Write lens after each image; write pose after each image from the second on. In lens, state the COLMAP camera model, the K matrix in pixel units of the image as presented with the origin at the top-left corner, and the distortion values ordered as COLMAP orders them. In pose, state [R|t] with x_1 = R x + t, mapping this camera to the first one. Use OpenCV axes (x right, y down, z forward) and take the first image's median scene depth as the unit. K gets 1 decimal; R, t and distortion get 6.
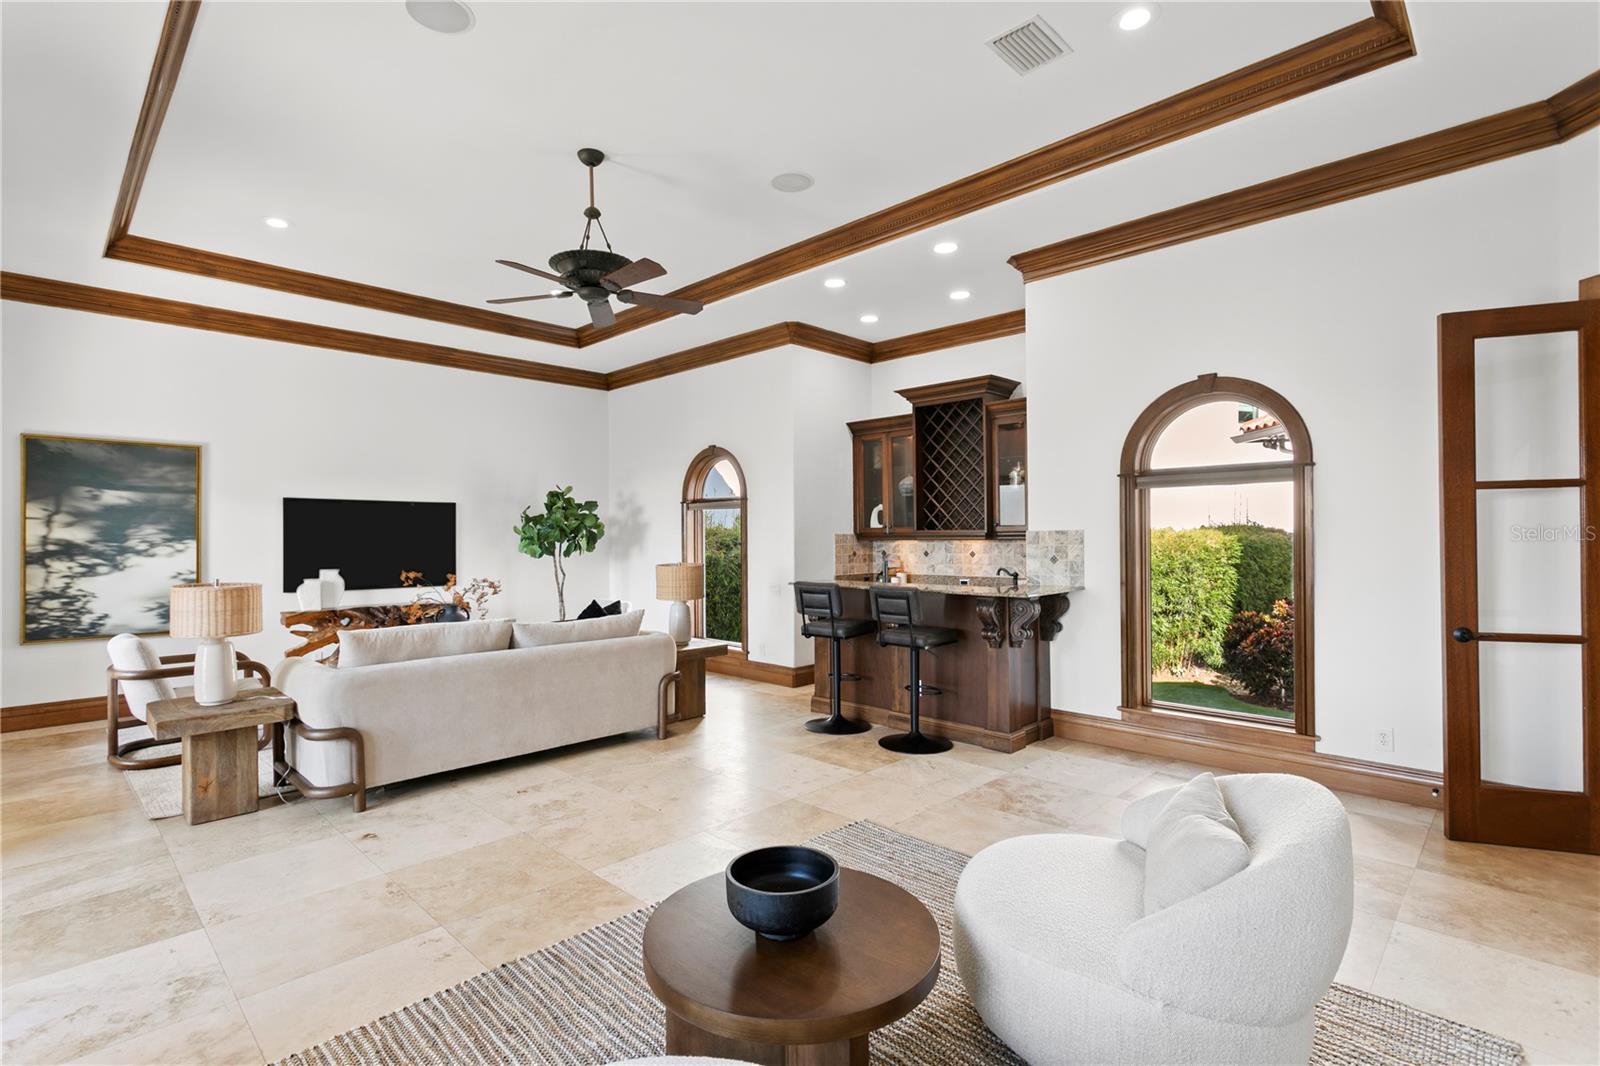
lens RADIAL K [[768.6, 0, 757.4], [0, 768.6, 527.4], [0, 0, 1]] dist [0.000428, 0.002046]
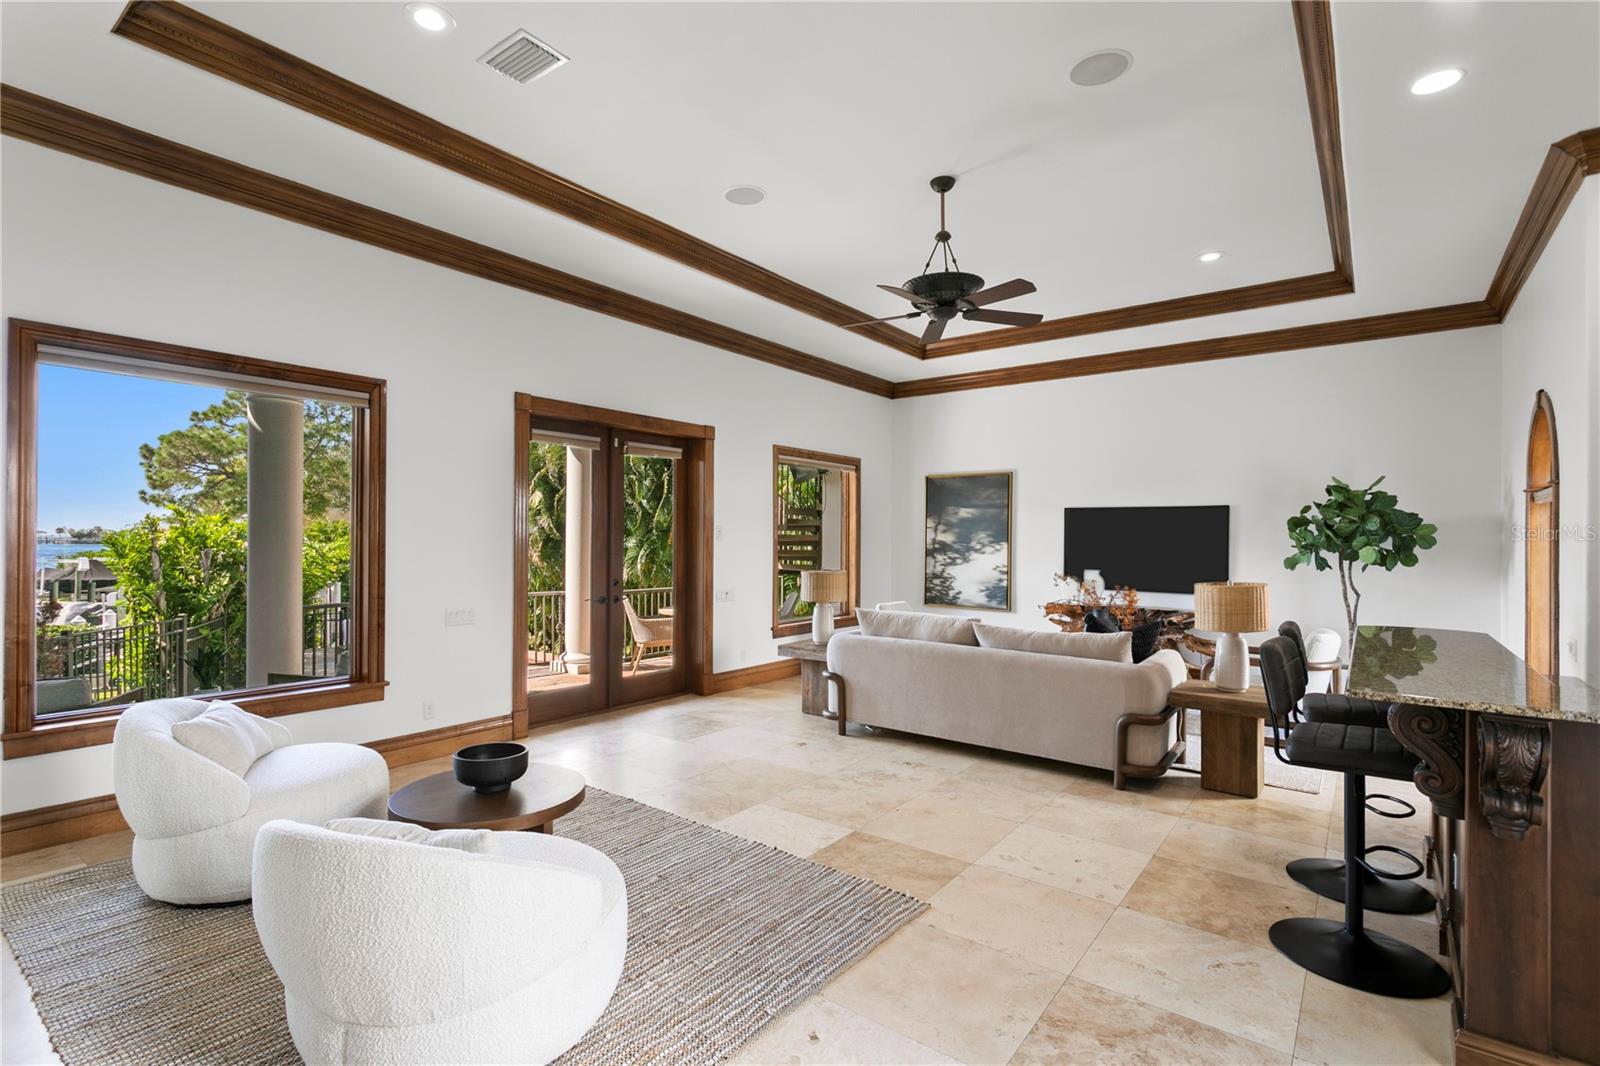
lens RADIAL K [[768.6, 0, 798.0], [0, 768.6, 530.6], [0, 0, 1]] dist [0.000428, 0.002046]
pose [[0.124150, -0.001620, -0.992262, 0.616728], [0.006461, 0.999979, -0.000825, -0.006177], [0.992242, -0.006309, 0.124158, 0.516582]]
